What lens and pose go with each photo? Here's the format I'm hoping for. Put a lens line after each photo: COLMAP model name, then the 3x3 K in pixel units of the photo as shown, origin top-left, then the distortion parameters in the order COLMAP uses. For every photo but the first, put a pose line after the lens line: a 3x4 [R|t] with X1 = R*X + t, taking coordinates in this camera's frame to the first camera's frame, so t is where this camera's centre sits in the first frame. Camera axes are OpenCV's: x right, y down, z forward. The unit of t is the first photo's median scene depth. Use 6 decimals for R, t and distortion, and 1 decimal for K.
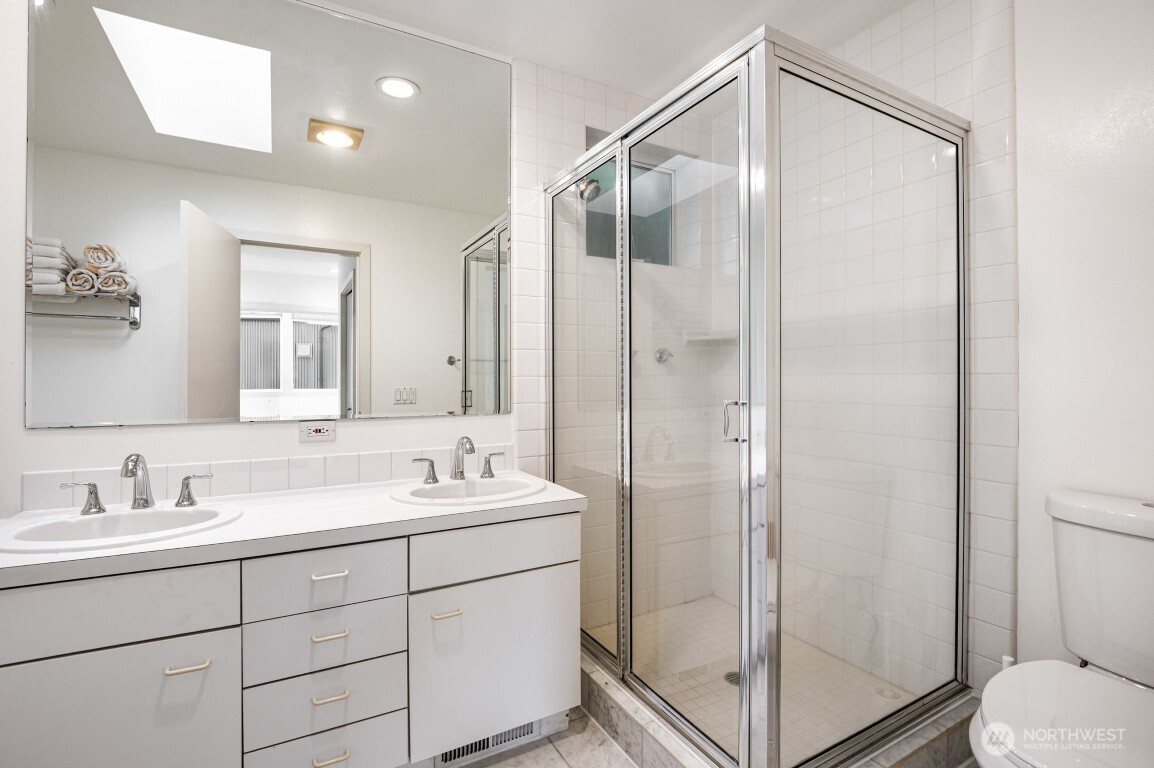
lens RADIAL K [[532.5, 0, 582.1], [0, 532.5, 378.1], [0, 0, 1]] dist [-0.000474, 0.000038]
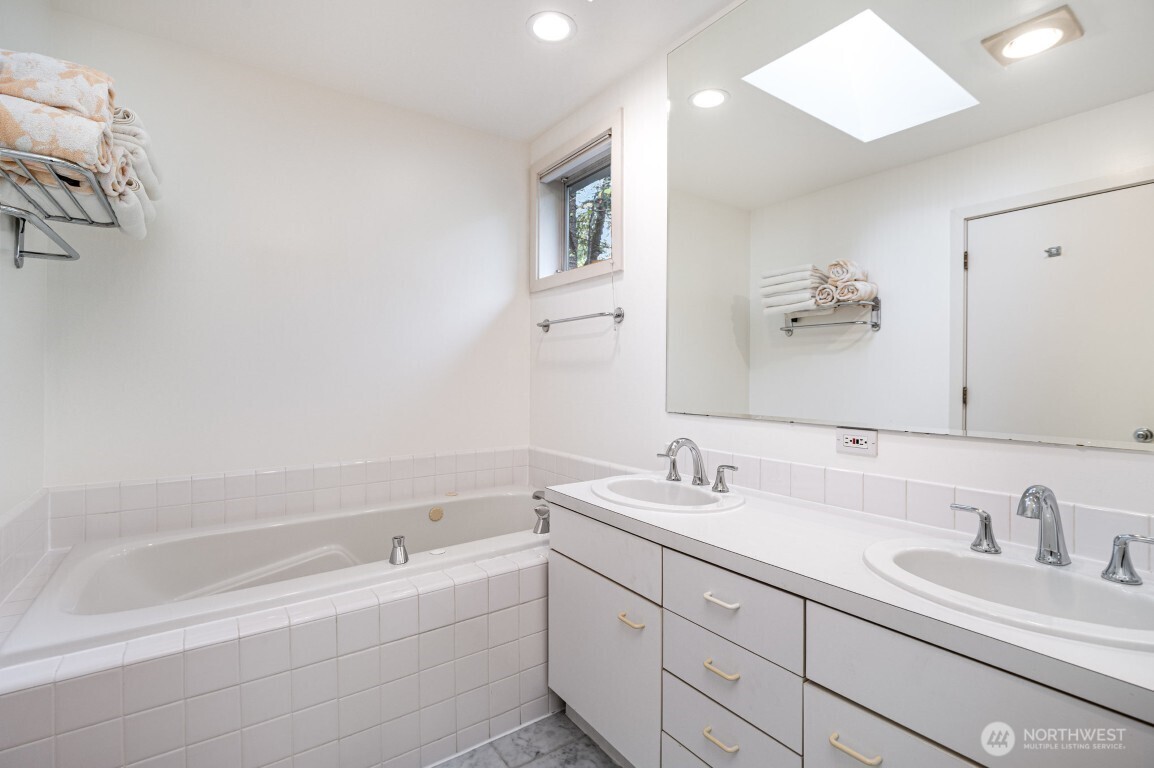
lens RADIAL K [[532.5, 0, 582.1], [0, 532.5, 378.1], [0, 0, 1]] dist [-0.000474, 0.000038]
pose [[0.113168, 0.006736, -0.993553, 0.180240], [-0.003700, 0.999973, 0.006359, -0.001486], [0.993569, 0.002956, 0.113189, 0.321004]]
